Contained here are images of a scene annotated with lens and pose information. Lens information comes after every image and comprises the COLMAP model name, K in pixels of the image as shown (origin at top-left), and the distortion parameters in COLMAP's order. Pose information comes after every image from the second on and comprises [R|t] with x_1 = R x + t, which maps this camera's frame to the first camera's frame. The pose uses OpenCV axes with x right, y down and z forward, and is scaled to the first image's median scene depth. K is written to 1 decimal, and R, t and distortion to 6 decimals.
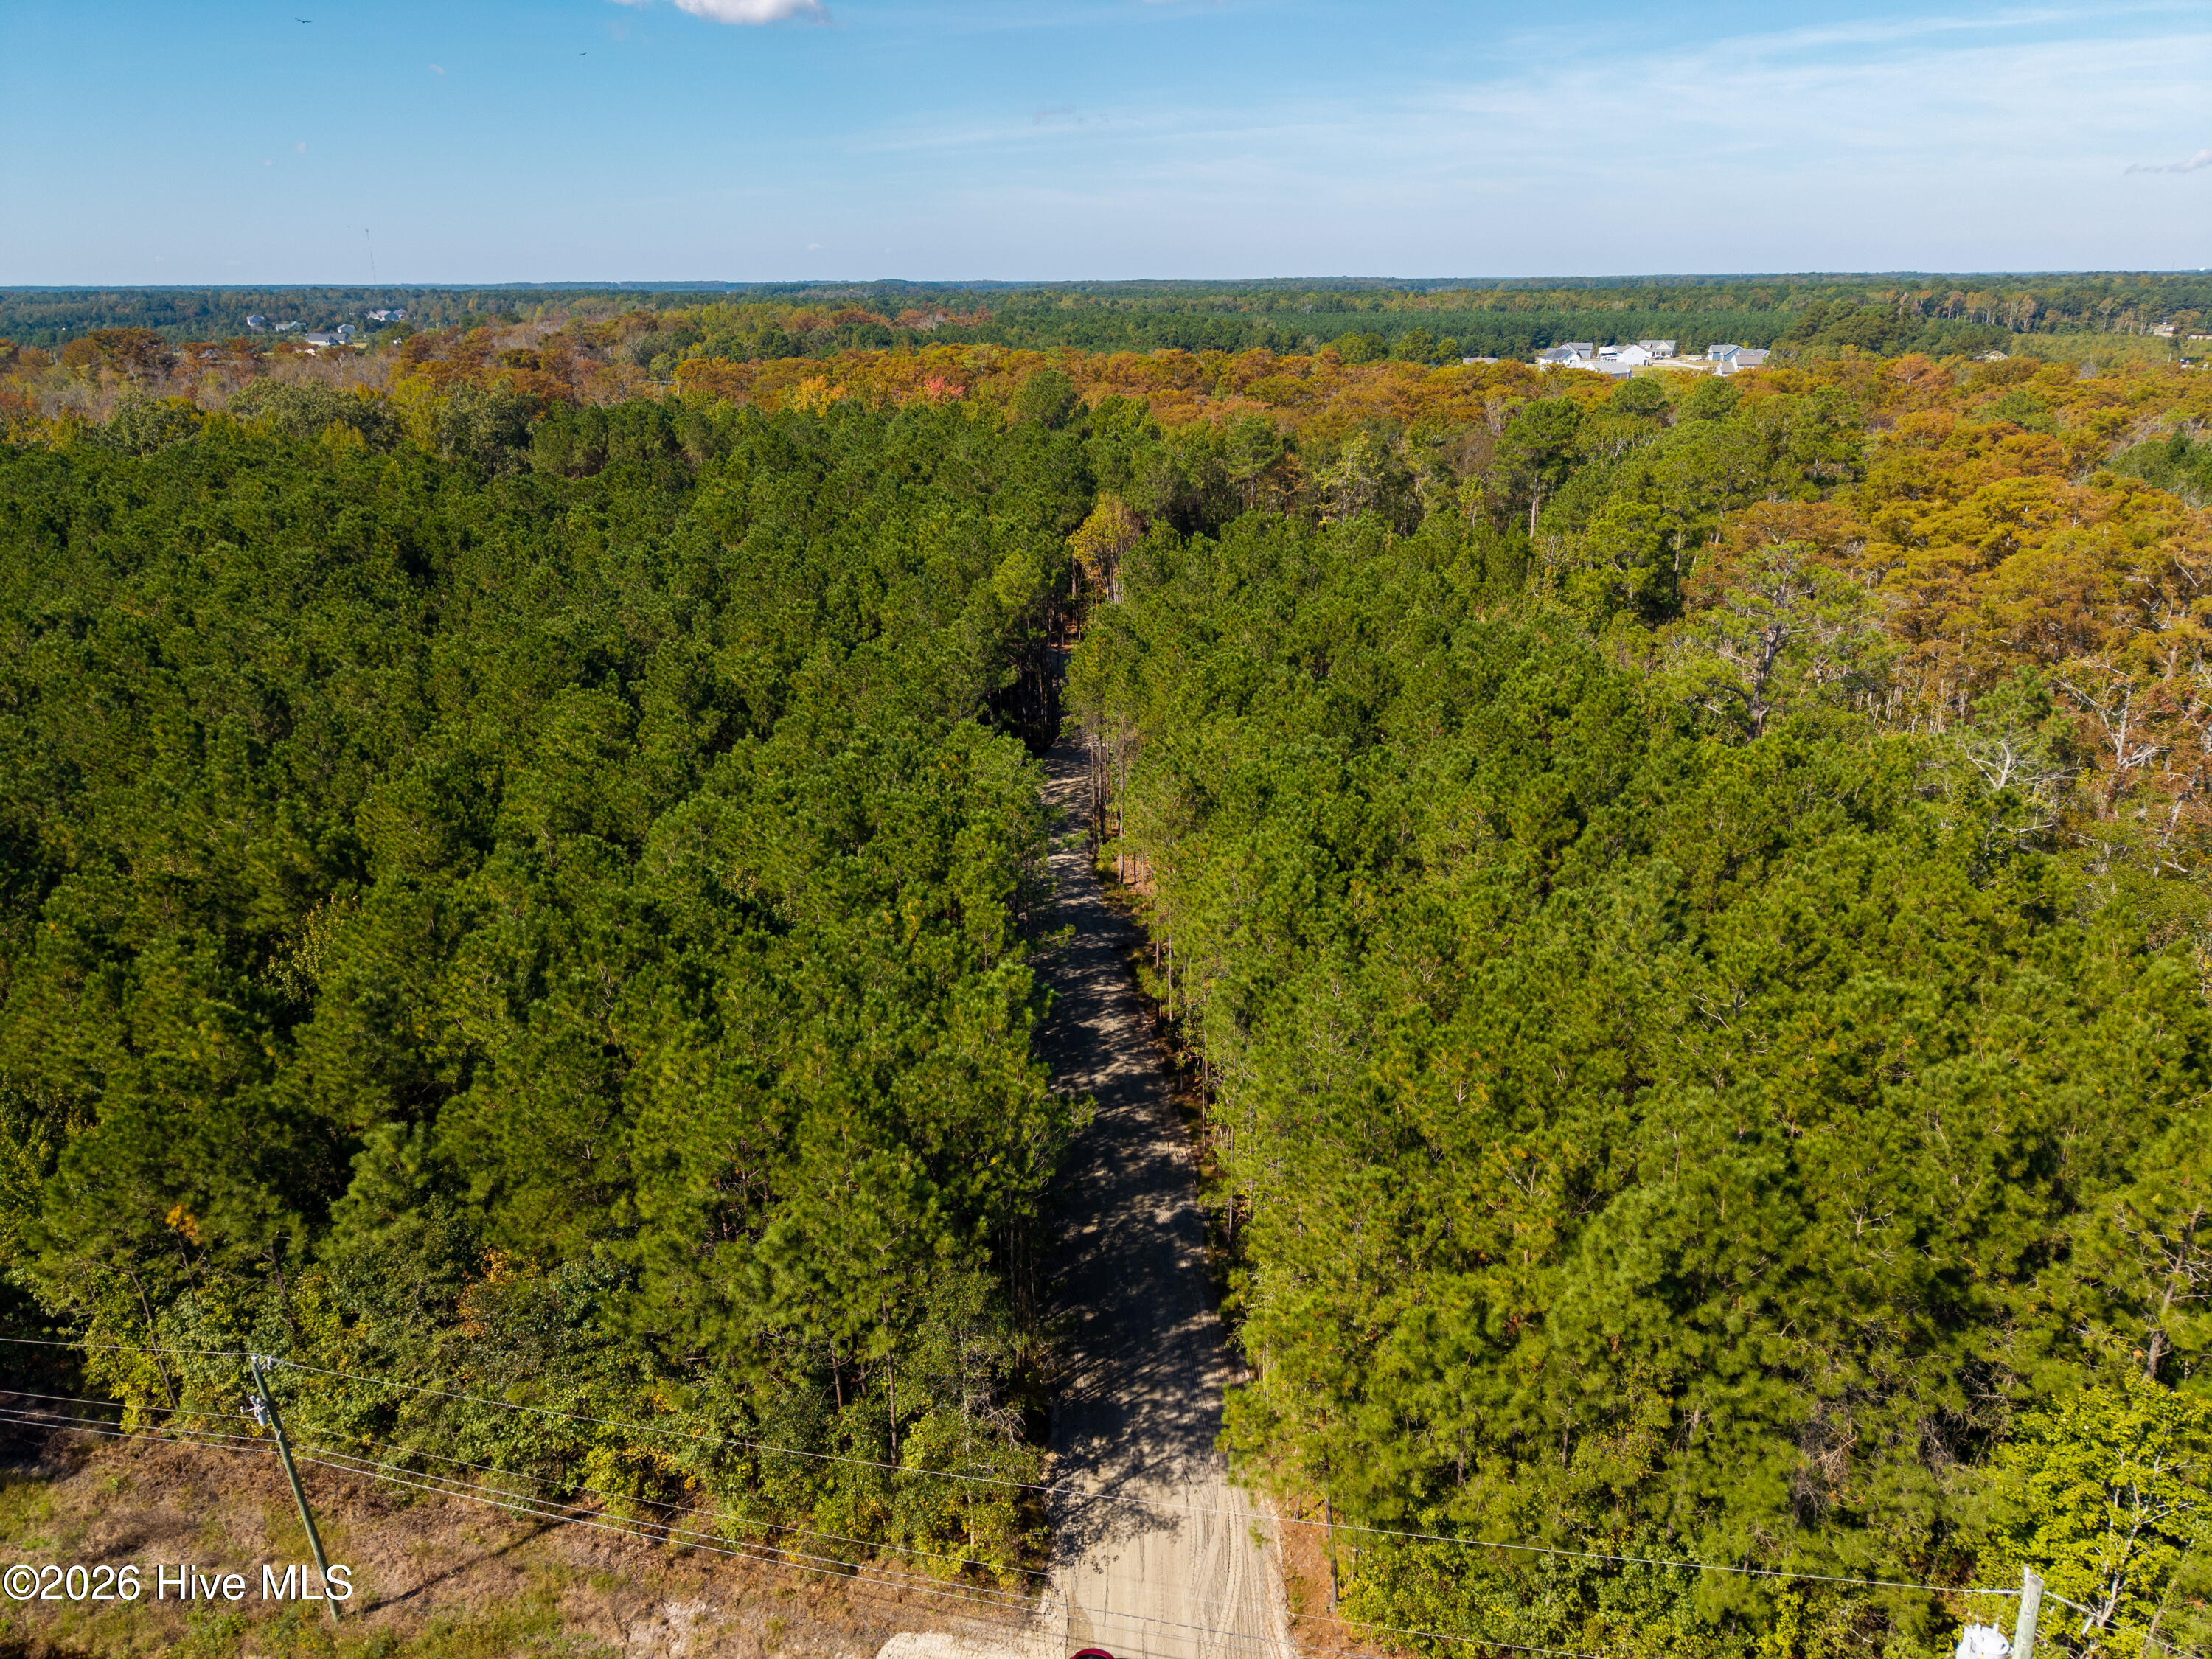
lens RADIAL K [[1480.2, 0, 1096.4], [0, 1480.2, 822.7], [0, 0, 1]] dist [0.028758, -0.024185]
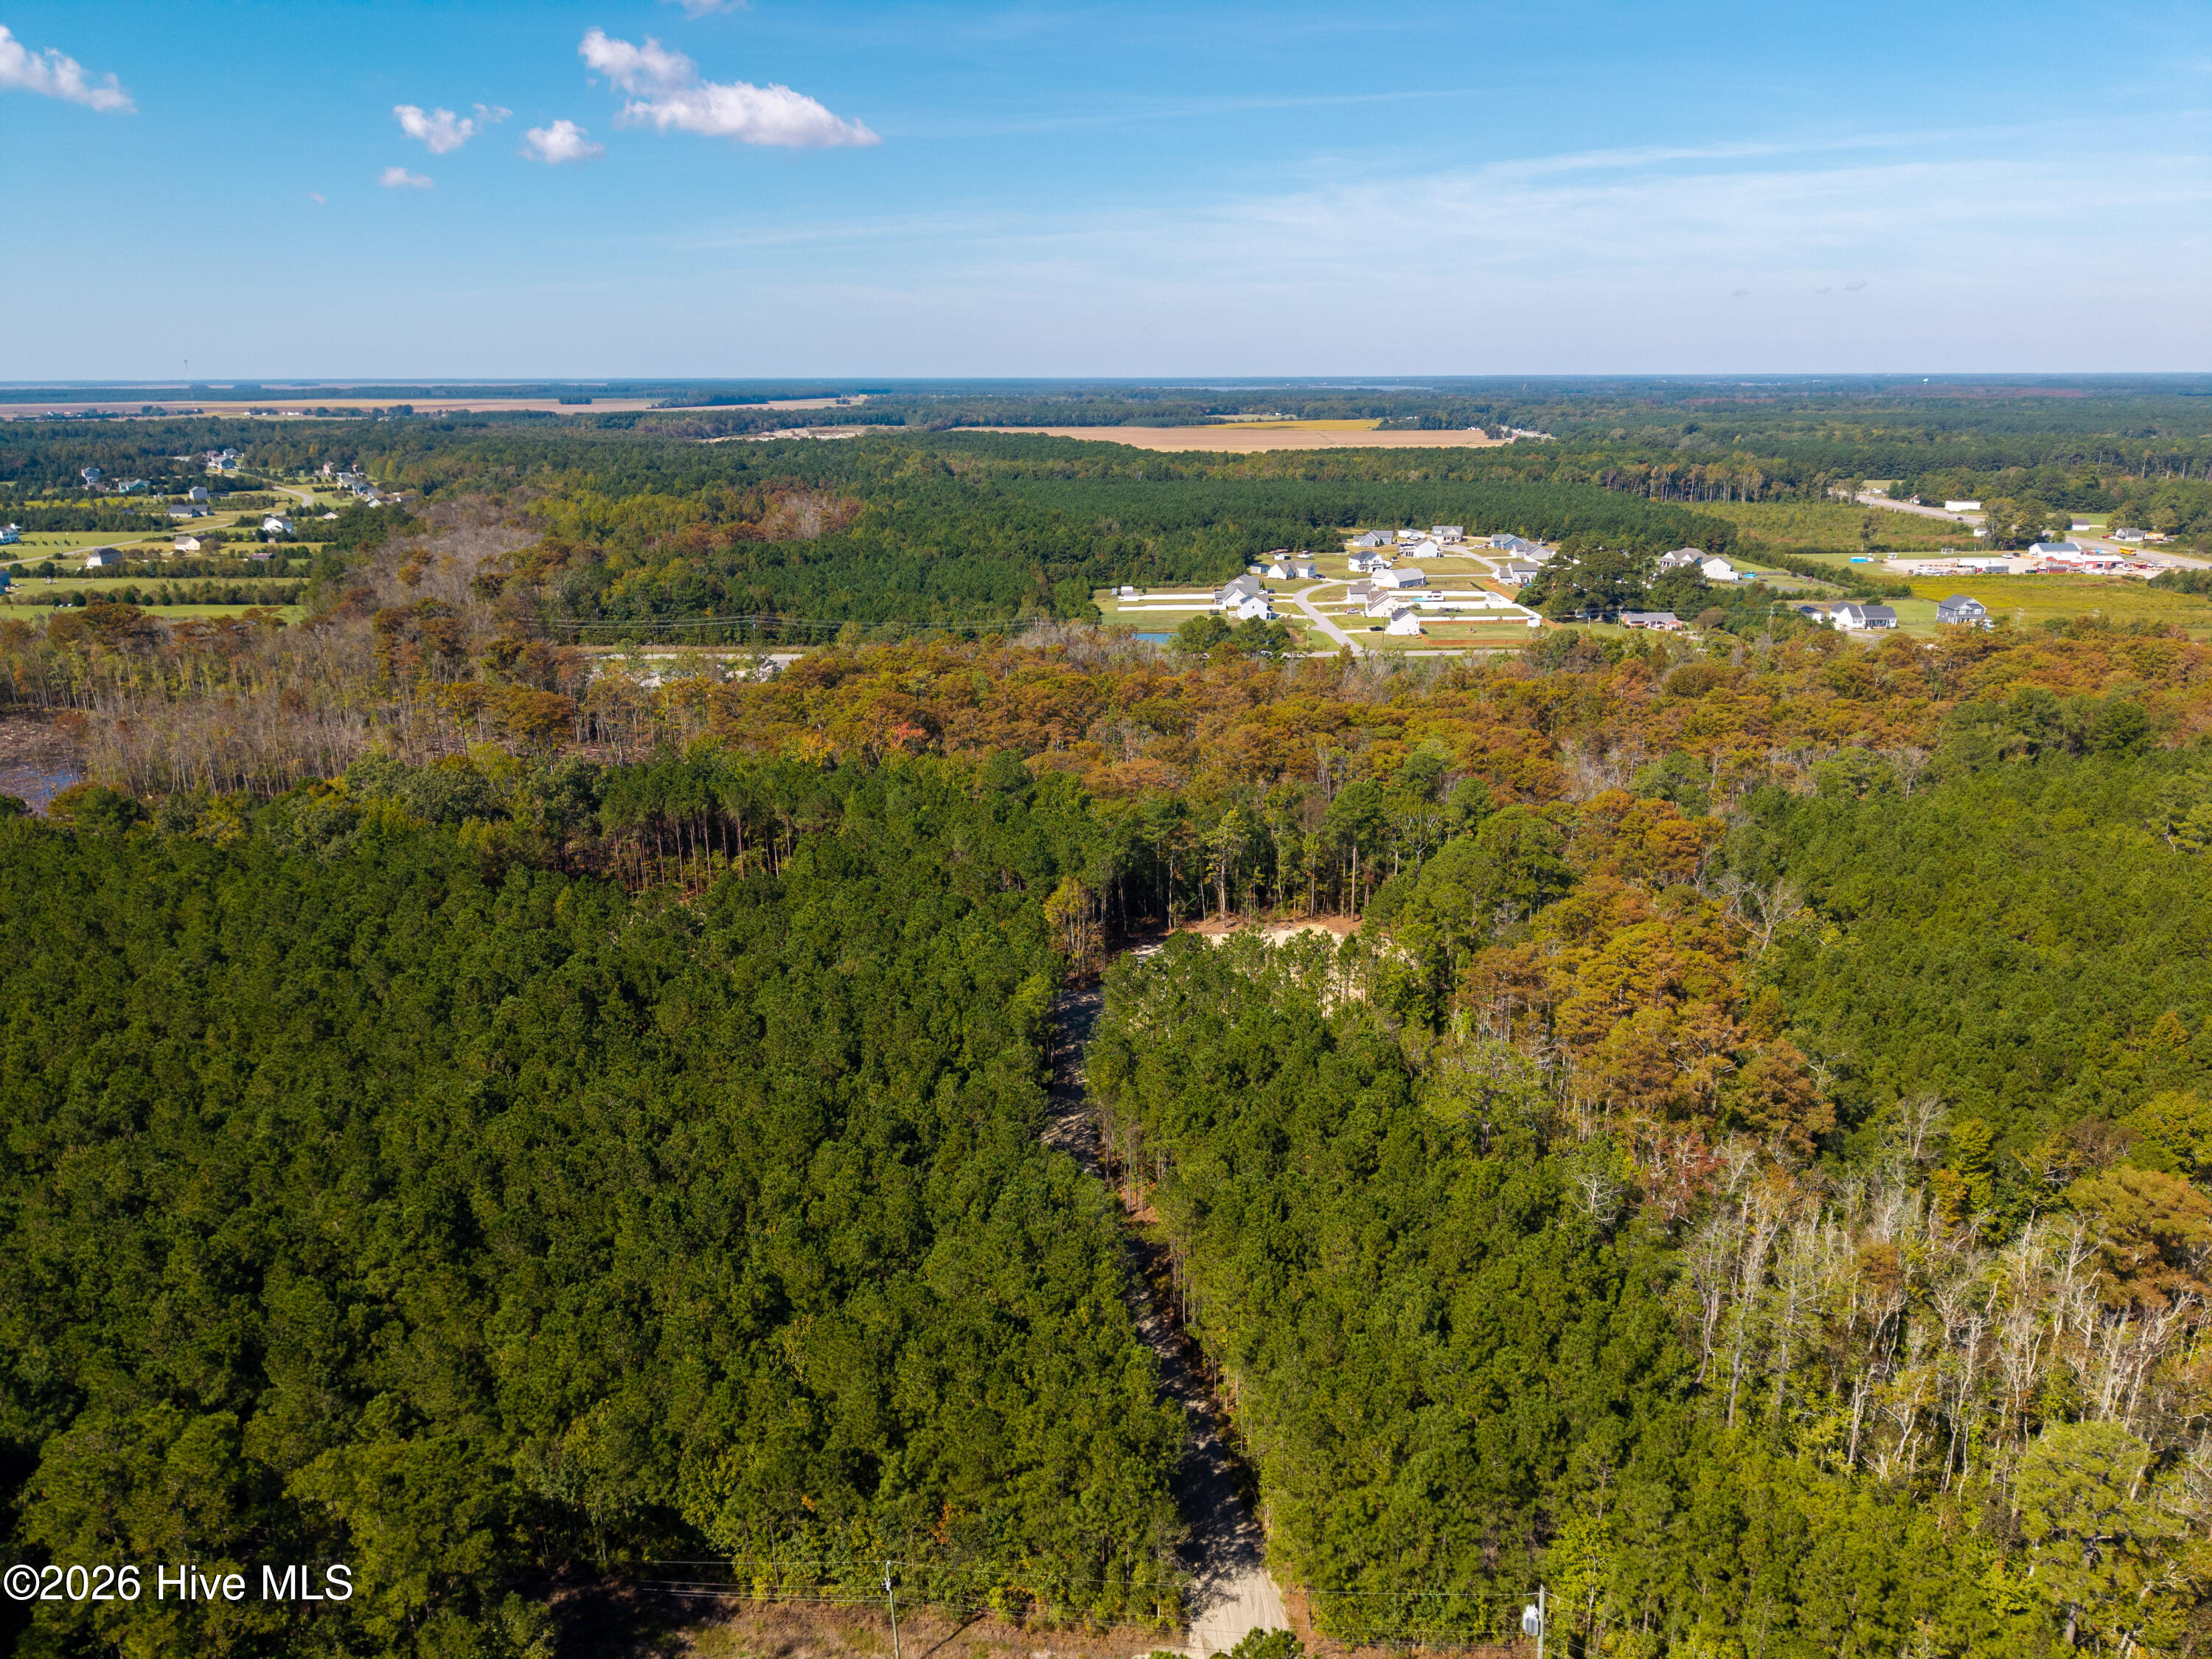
lens RADIAL K [[1480.2, 0, 1095.6], [0, 1480.2, 834.0], [0, 0, 1]] dist [0.028758, -0.024185]
pose [[0.993323, -0.032976, 0.110553, -0.375534], [0.038514, 0.998088, -0.048341, -0.601560], [-0.108748, 0.052276, 0.992694, -1.309373]]
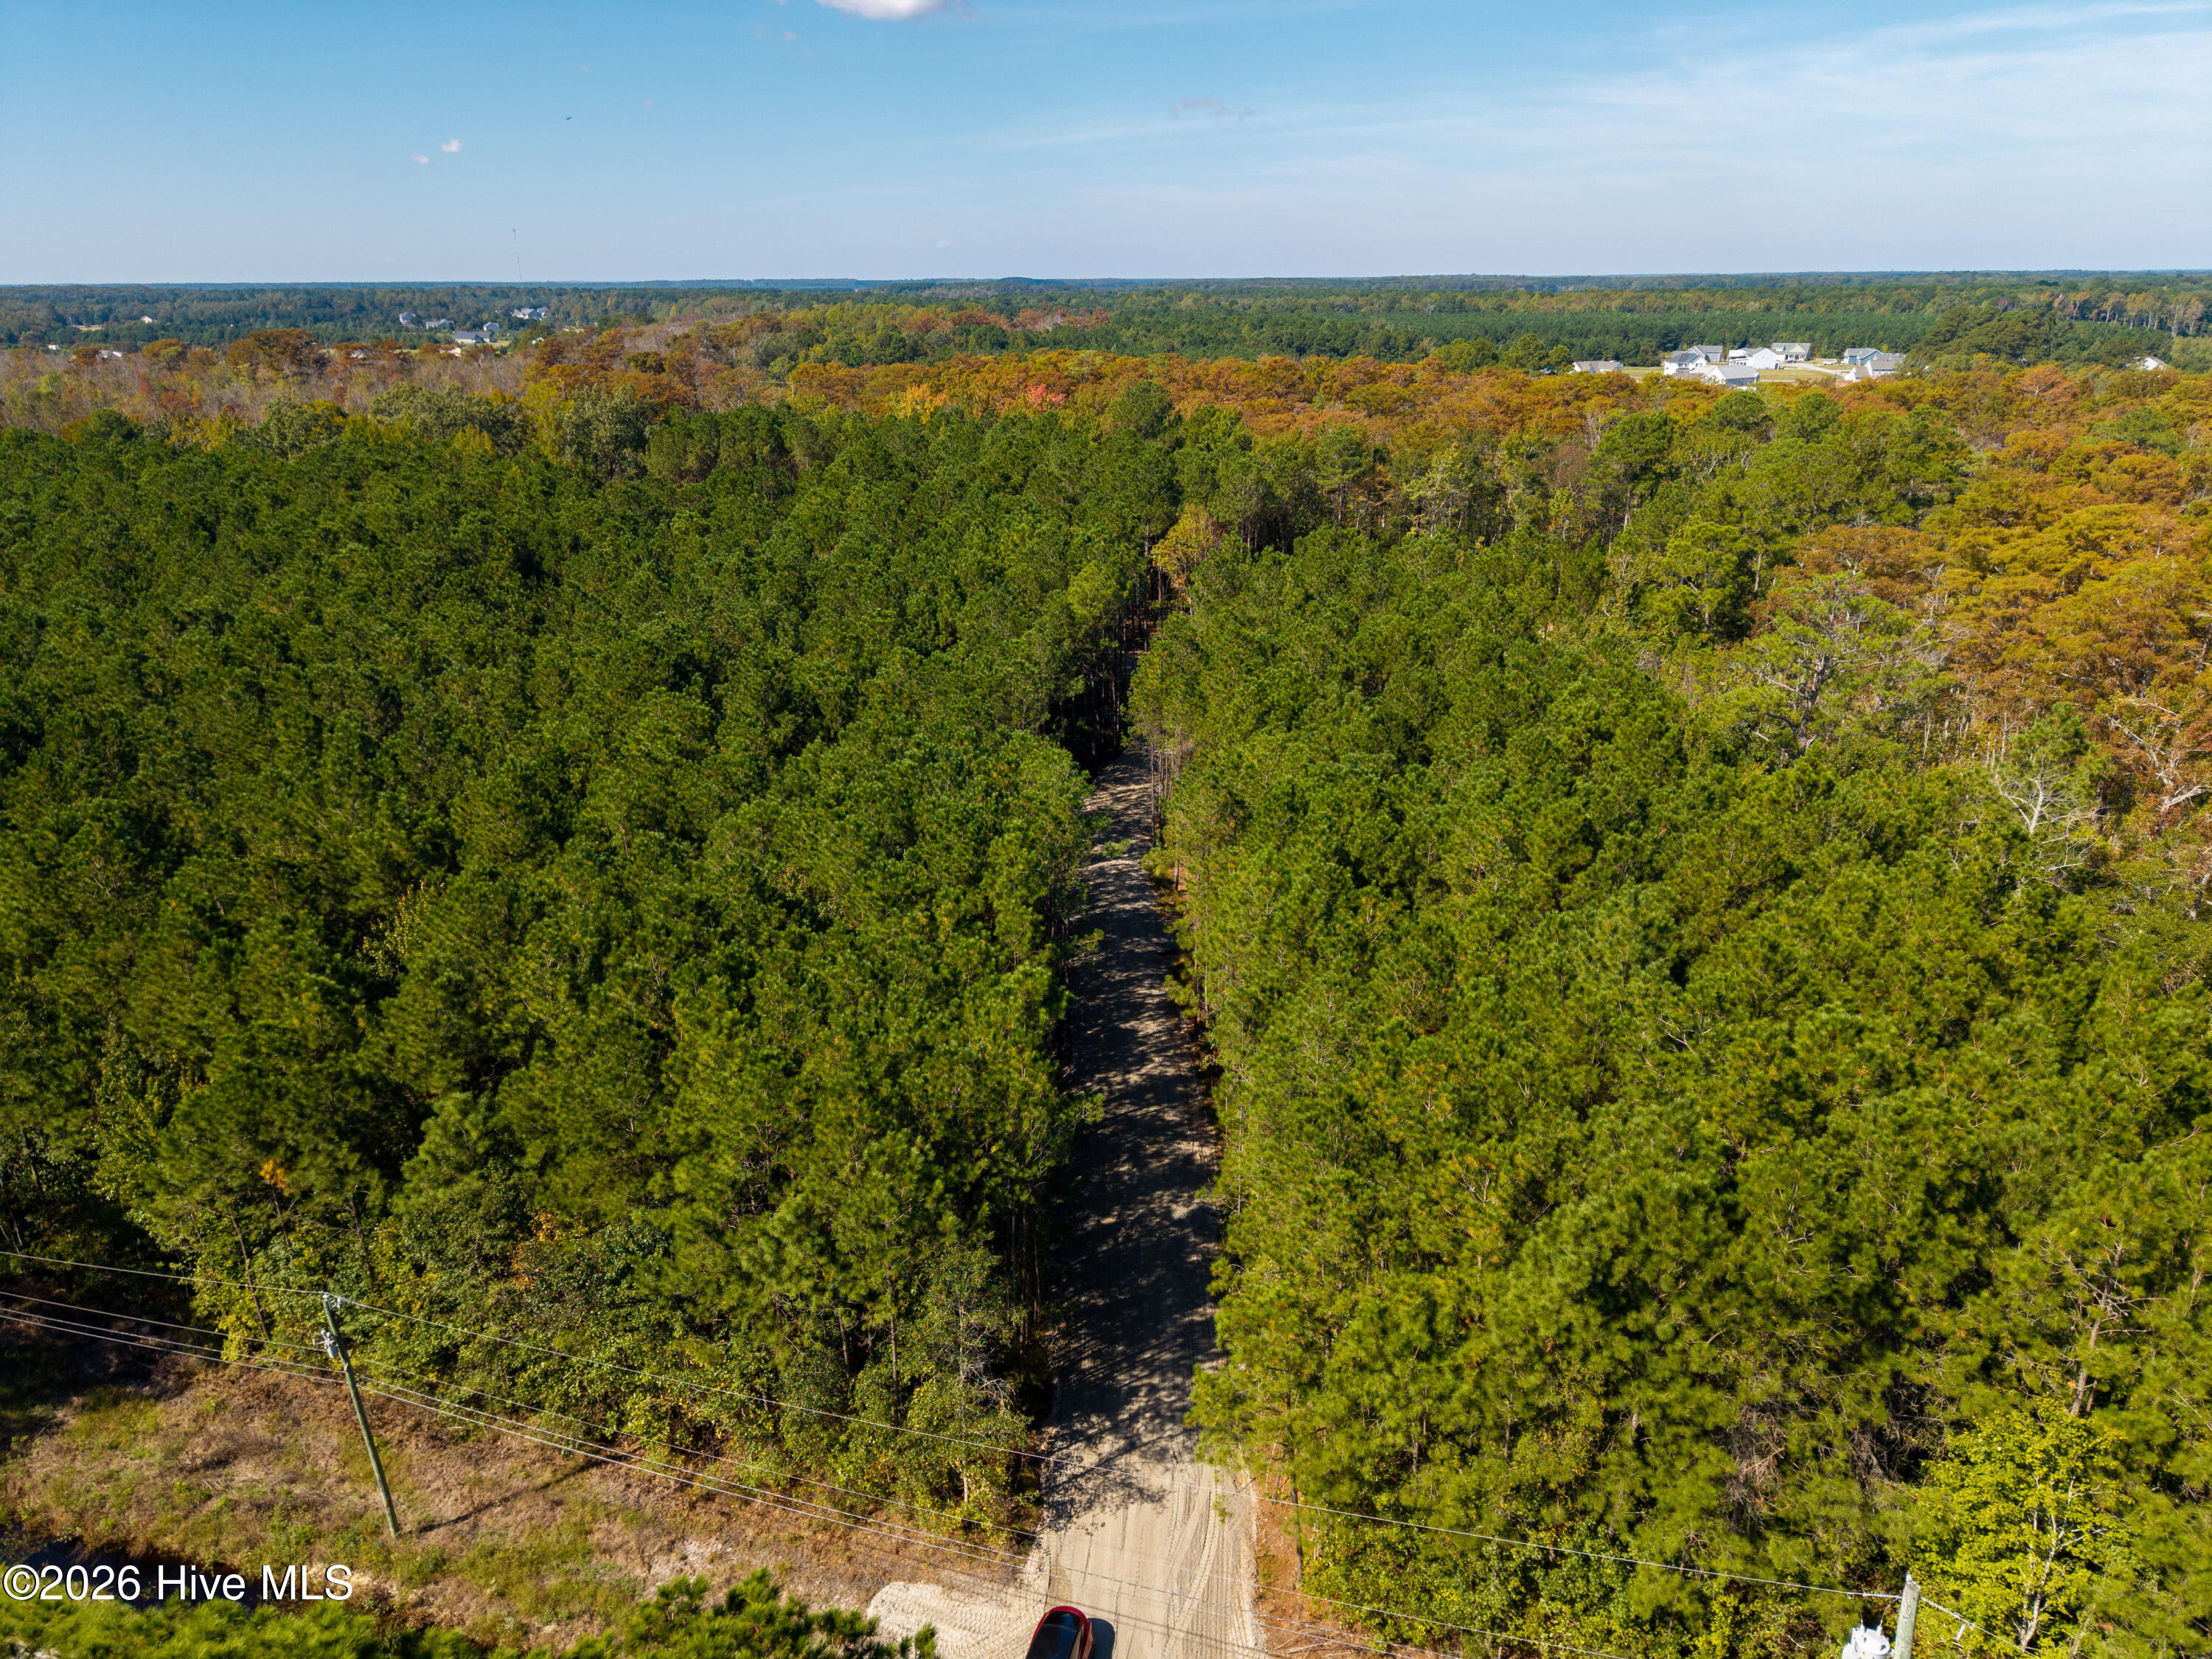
lens RADIAL K [[1480.2, 0, 1097.3], [0, 1480.2, 823.2], [0, 0, 1]] dist [0.028758, -0.024185]
pose [[0.996928, 0.027252, -0.073425, 0.071034], [-0.027130, 0.999628, 0.002661, -0.012715], [0.073470, -0.000661, 0.997297, -0.062080]]
